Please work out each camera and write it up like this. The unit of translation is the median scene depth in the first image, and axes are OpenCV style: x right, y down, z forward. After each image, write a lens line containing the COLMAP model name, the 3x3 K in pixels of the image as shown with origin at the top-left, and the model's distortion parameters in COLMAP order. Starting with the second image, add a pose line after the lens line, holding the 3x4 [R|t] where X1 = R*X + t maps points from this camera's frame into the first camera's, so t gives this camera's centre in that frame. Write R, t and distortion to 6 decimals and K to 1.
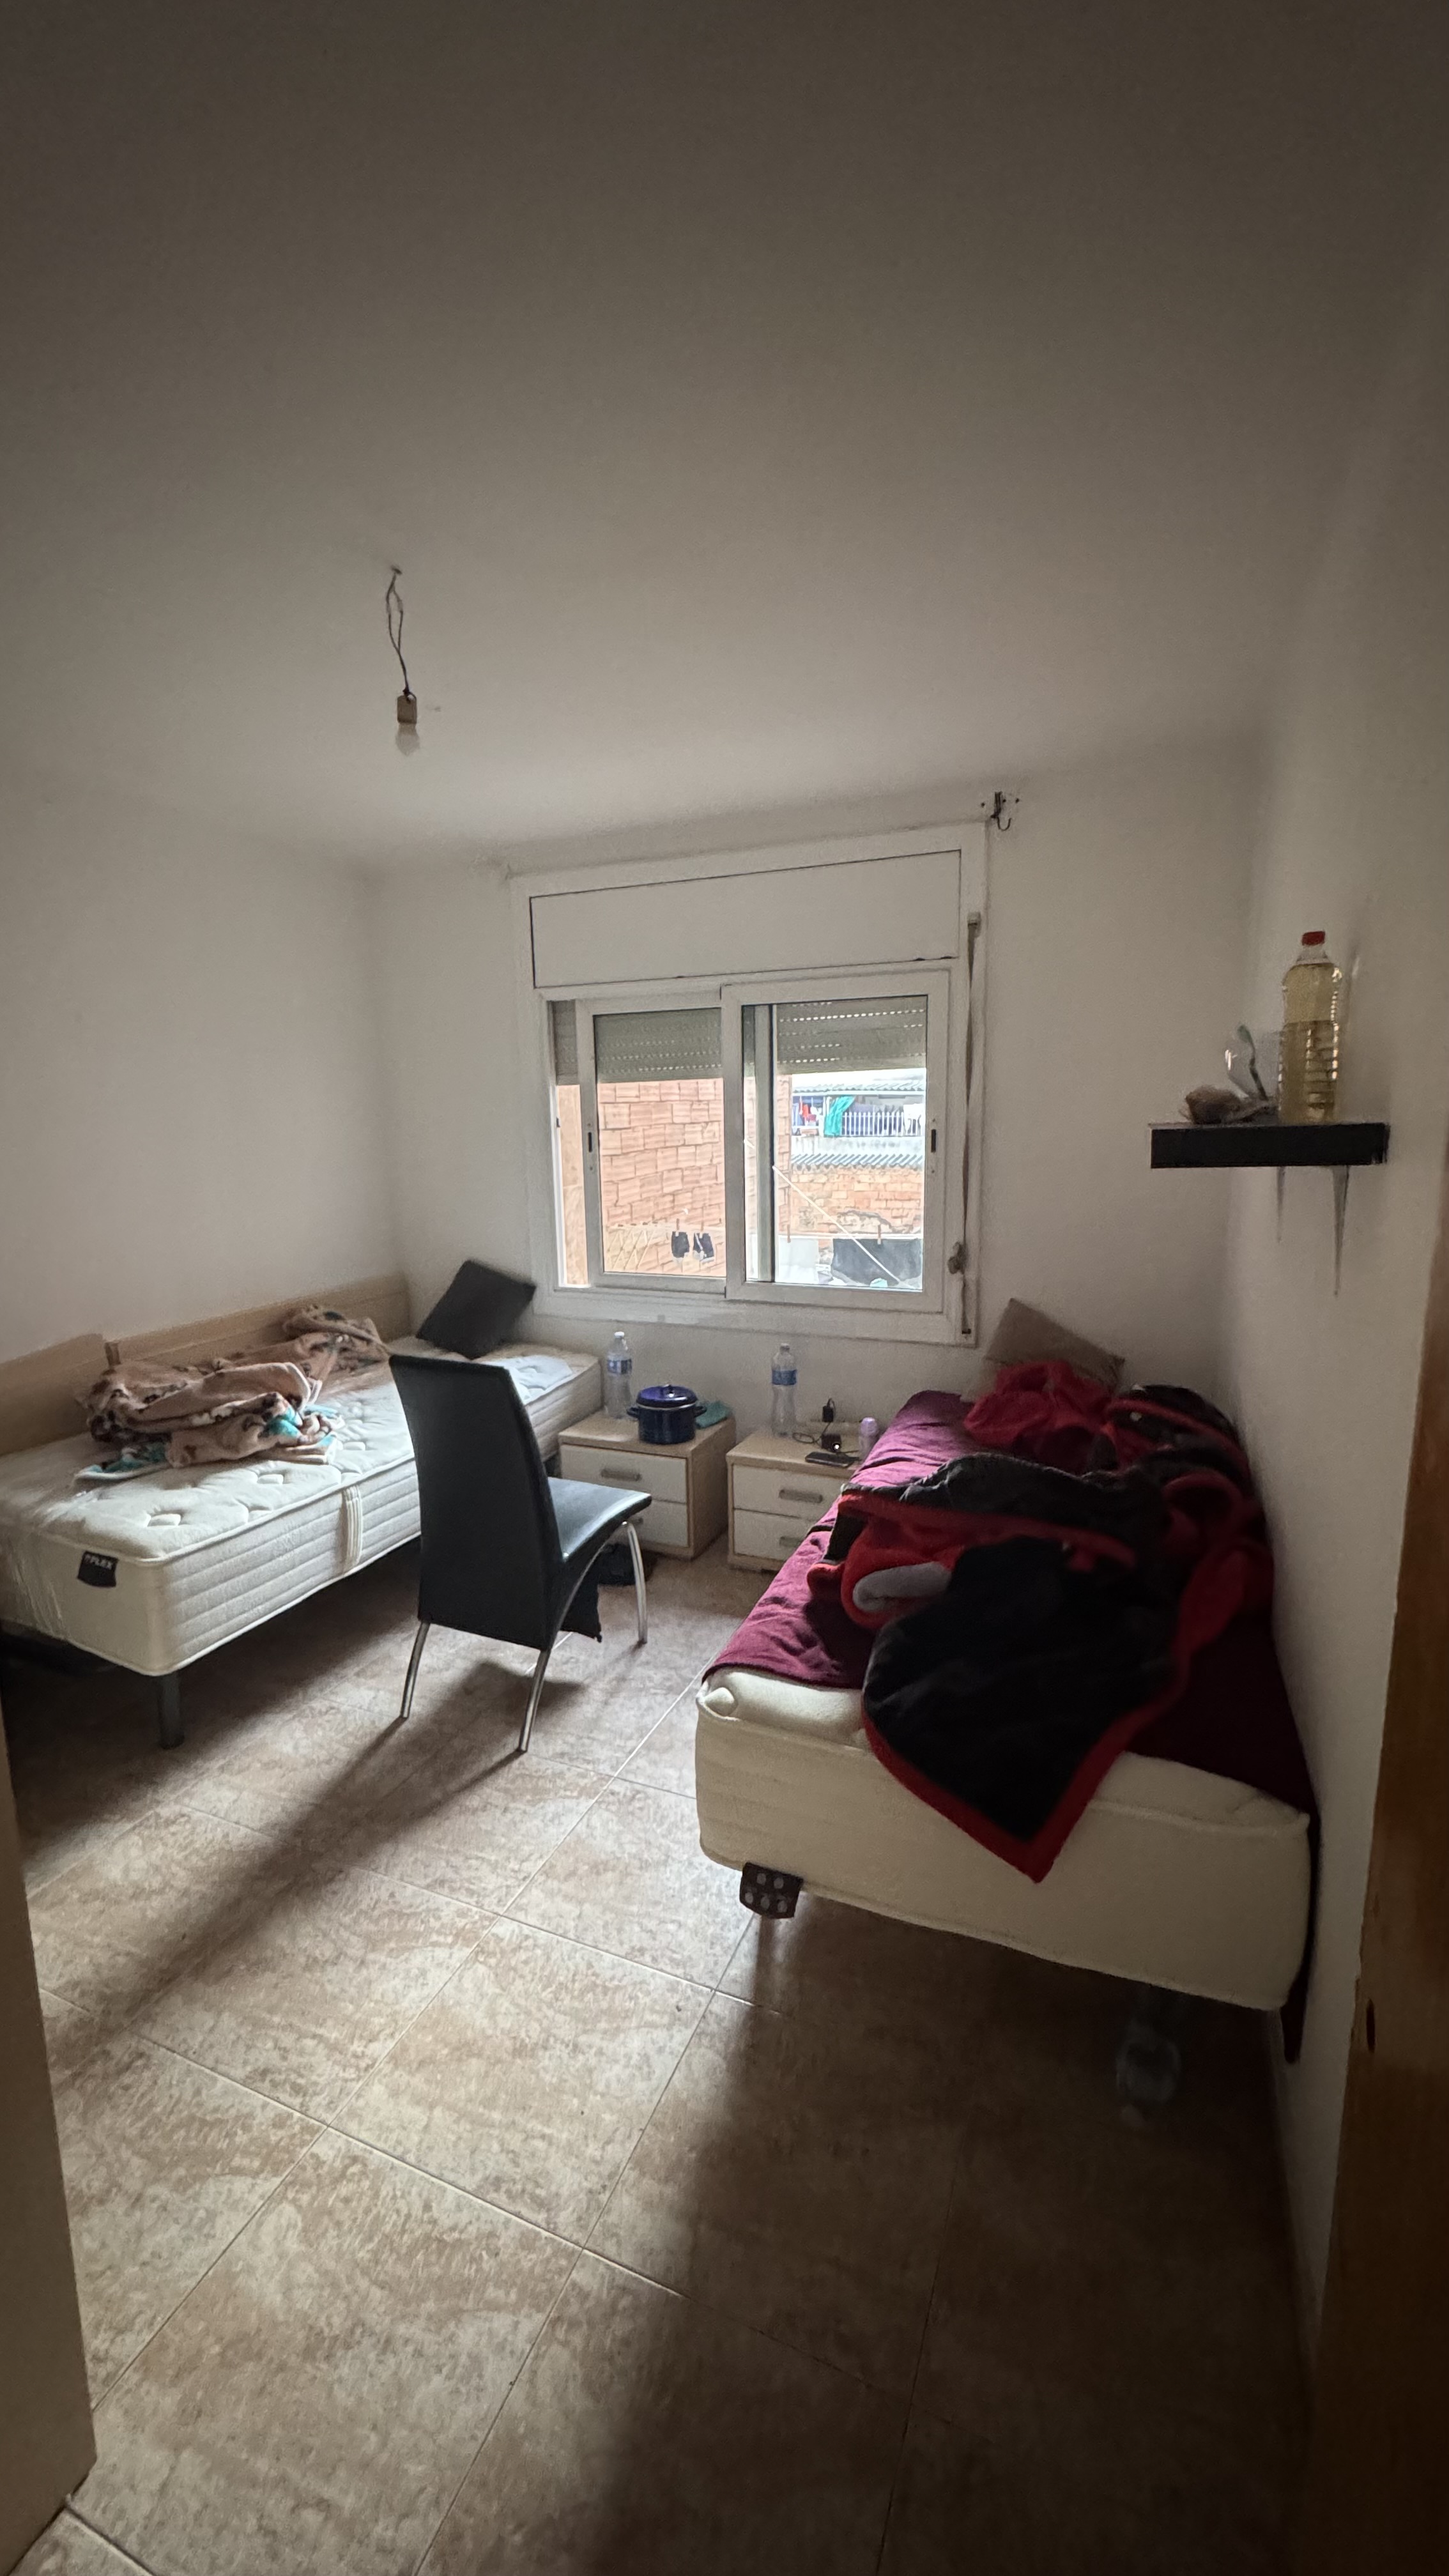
lens RADIAL K [[1016.5, 0, 714.6], [0, 1016.5, 1292.0], [0, 0, 1]] dist [-0.001515, 0.000780]
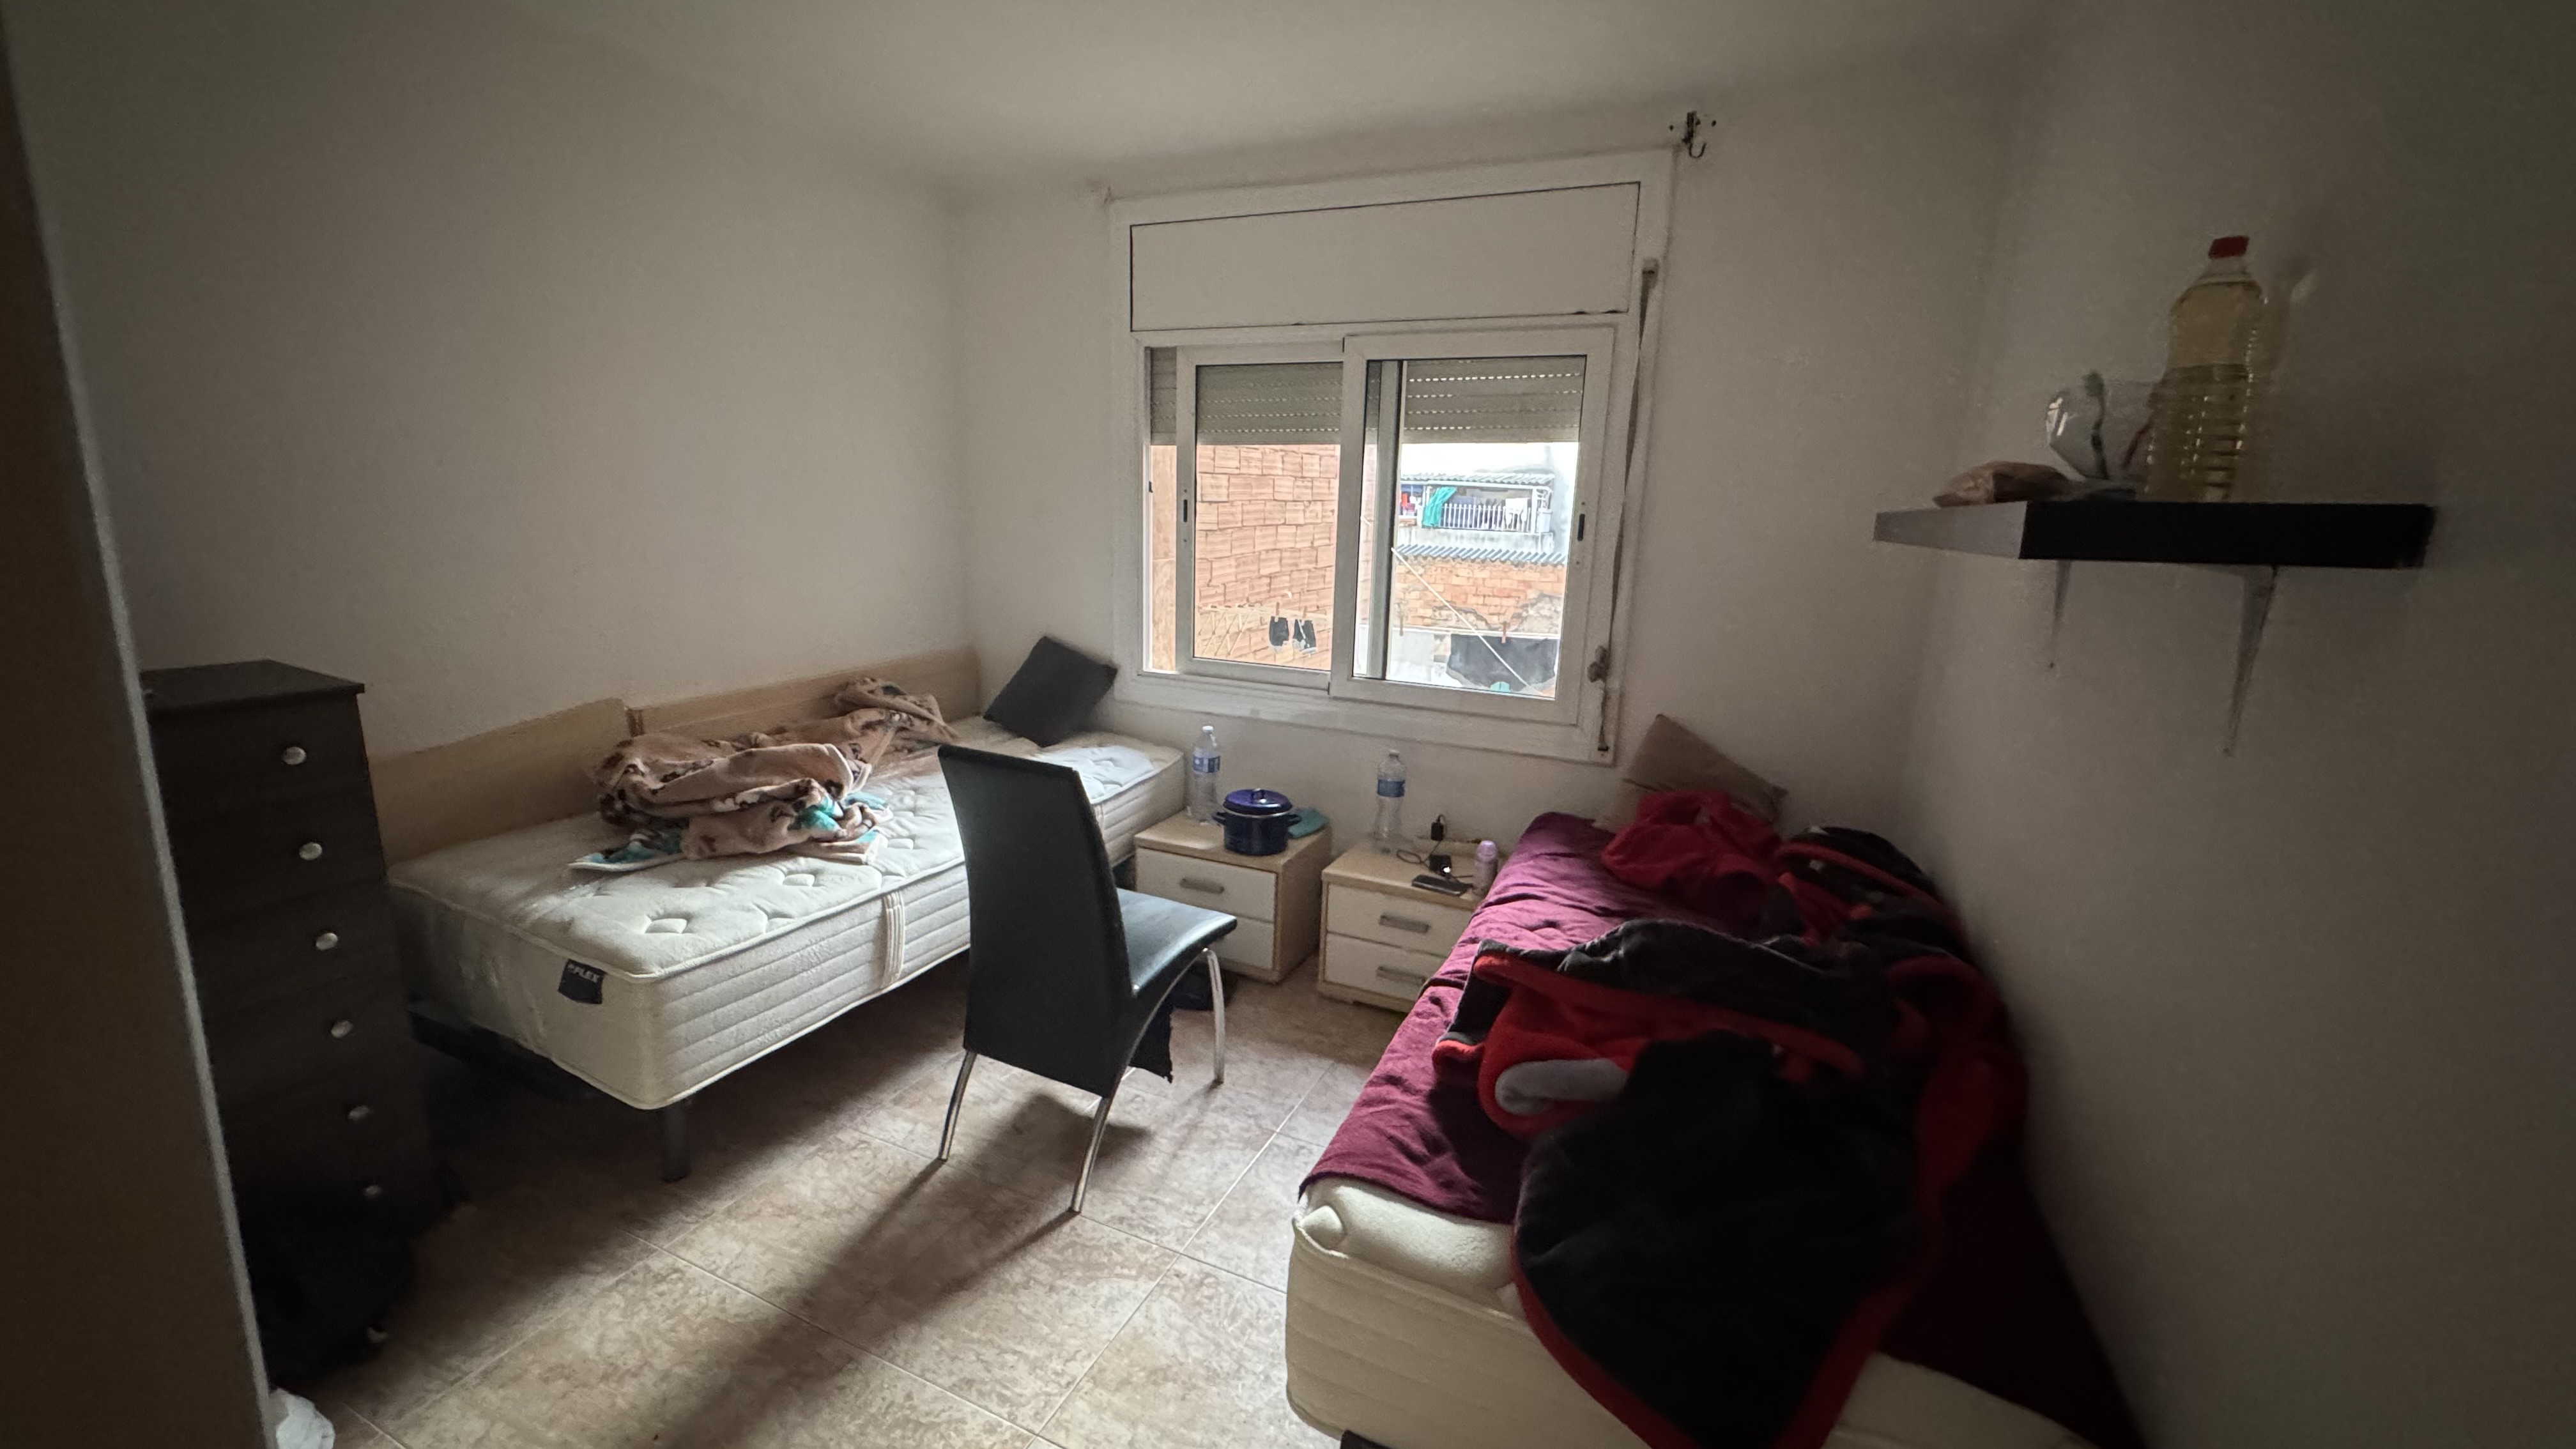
lens RADIAL K [[1016.5, 0, 1279.6], [0, 1016.5, 727.9], [0, 0, 1]] dist [-0.001515, 0.000780]
pose [[0.998389, 0.054316, -0.016386, -0.021764], [-0.053468, 0.997397, 0.048372, -0.007536], [0.018971, -0.047418, 0.998695, 0.143930]]
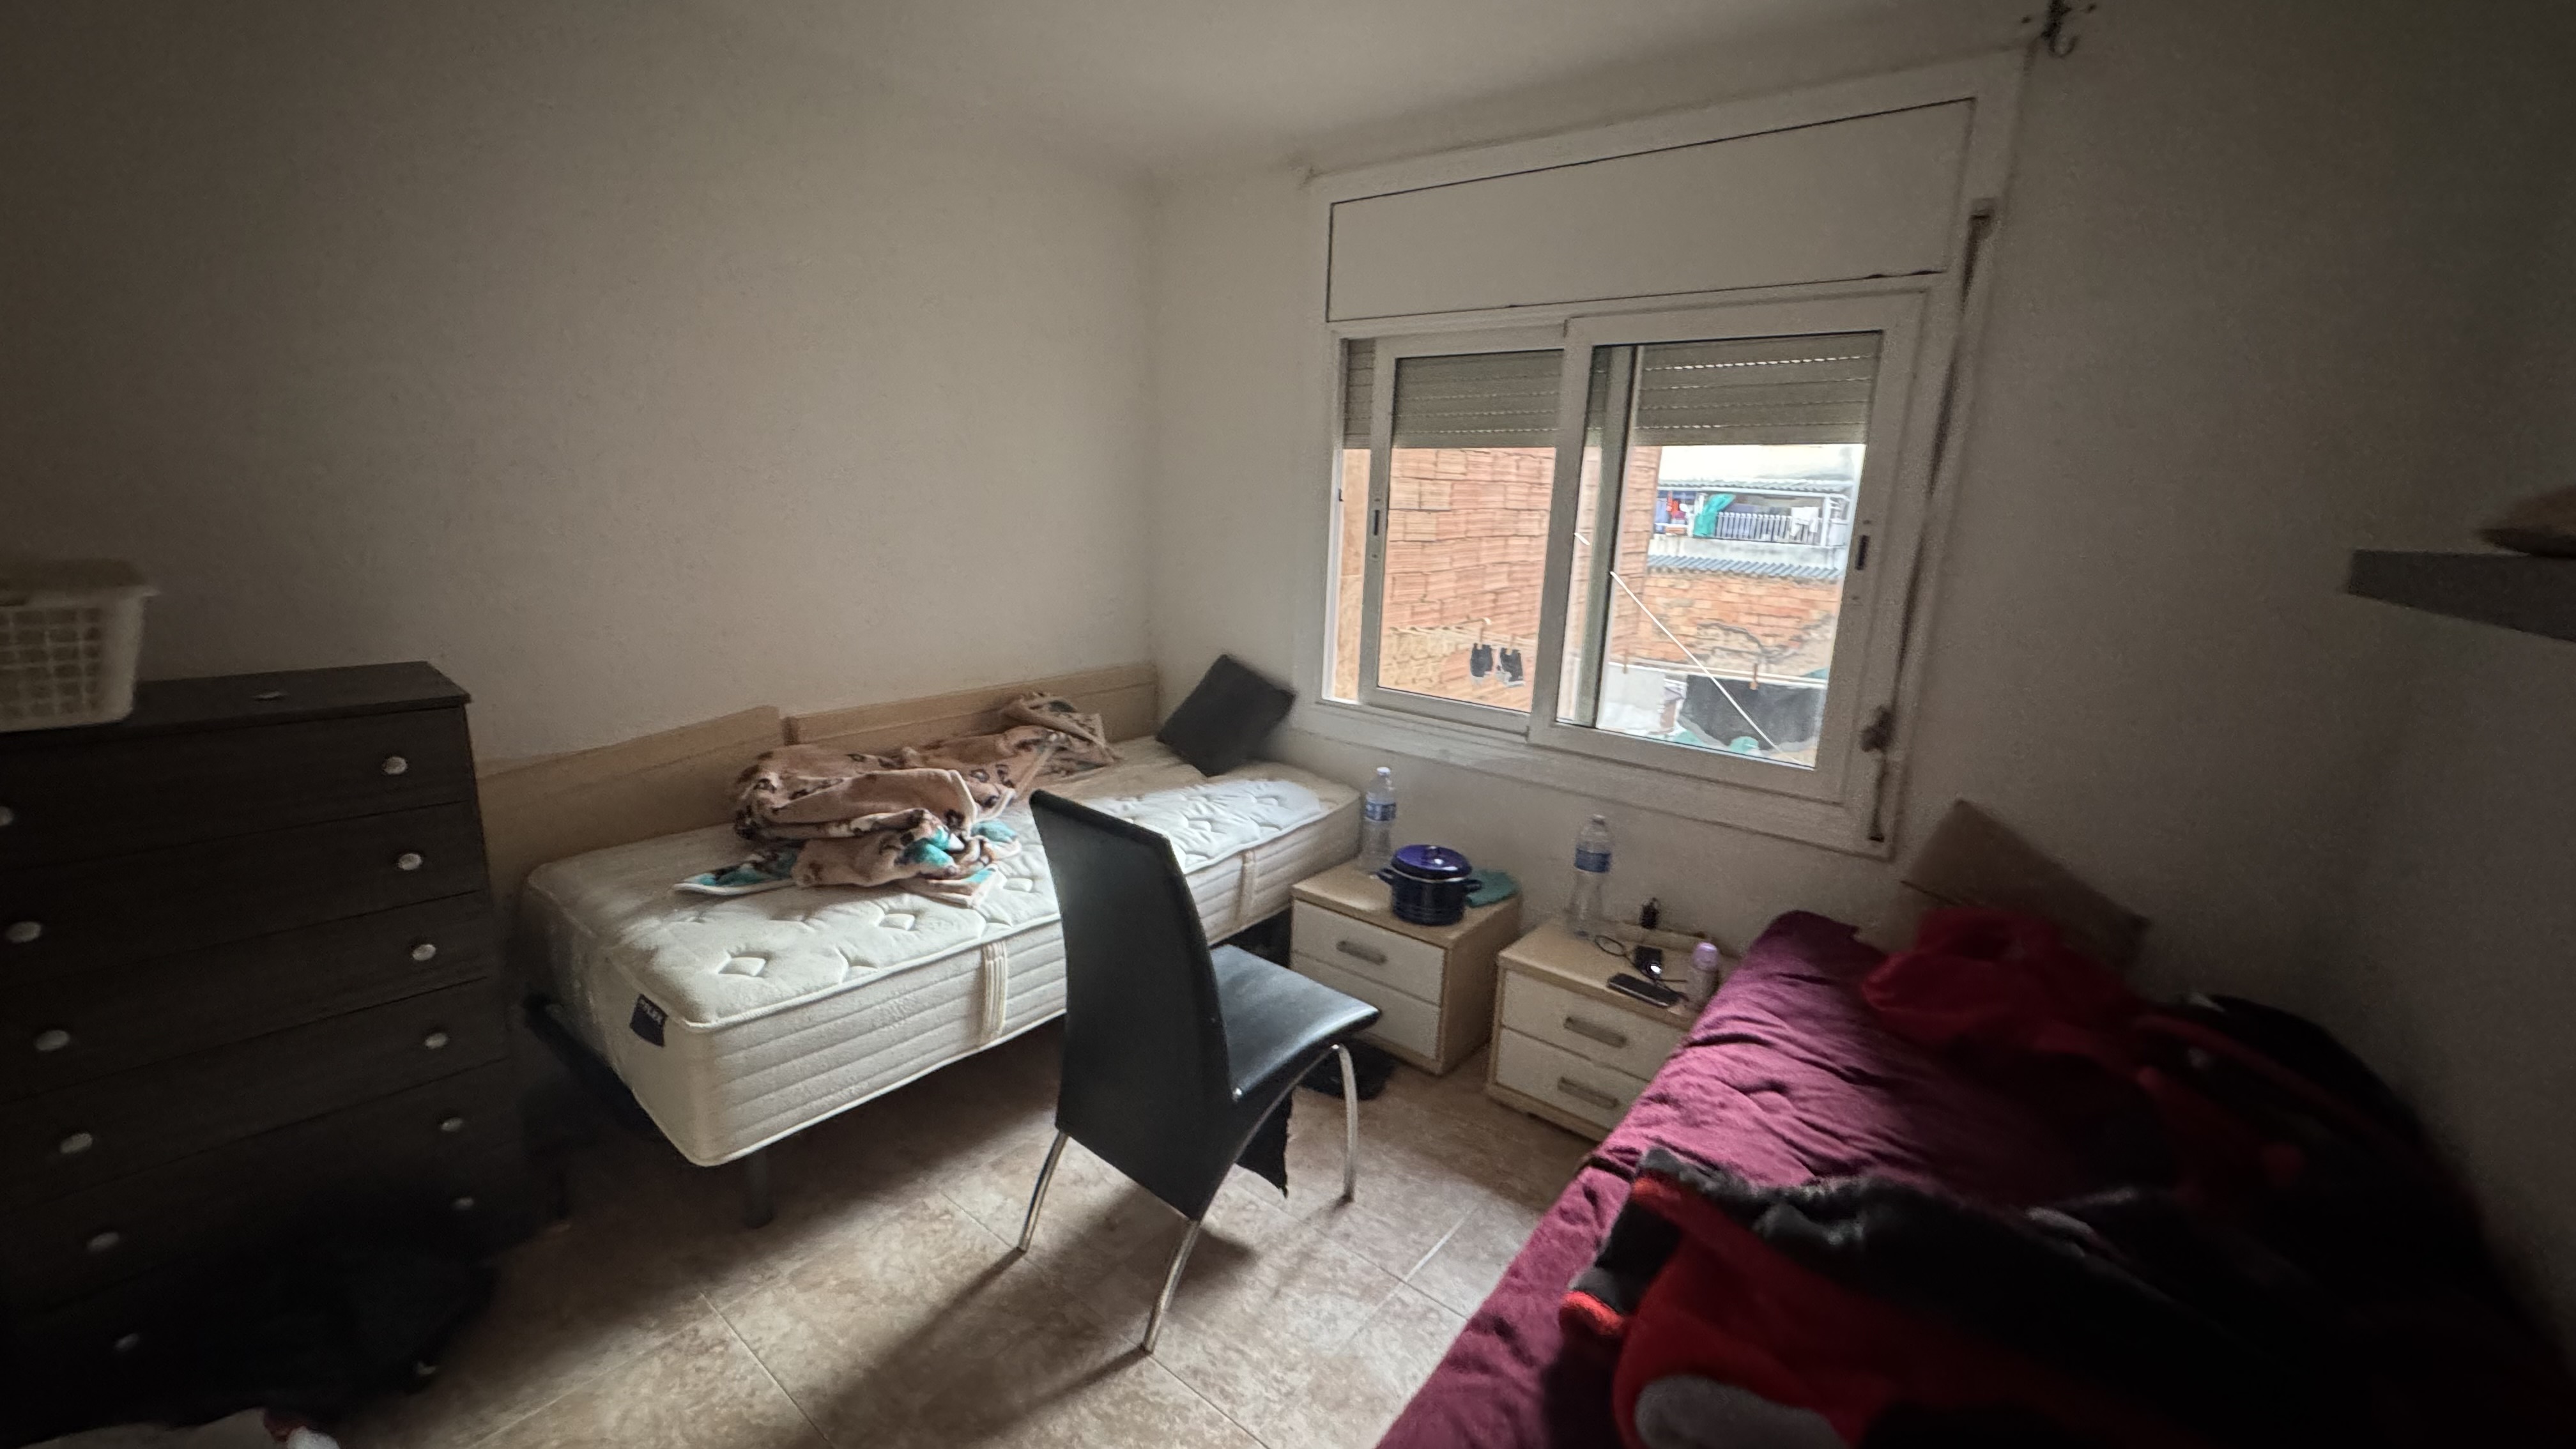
lens RADIAL K [[1016.5, 0, 1288.3], [0, 1016.5, 725.6], [0, 0, 1]] dist [-0.001515, 0.000780]
pose [[0.962510, 0.114035, -0.246109, 0.033092], [-0.102170, 0.992926, 0.060498, -0.043863], [0.251266, -0.033085, 0.967352, 0.295555]]
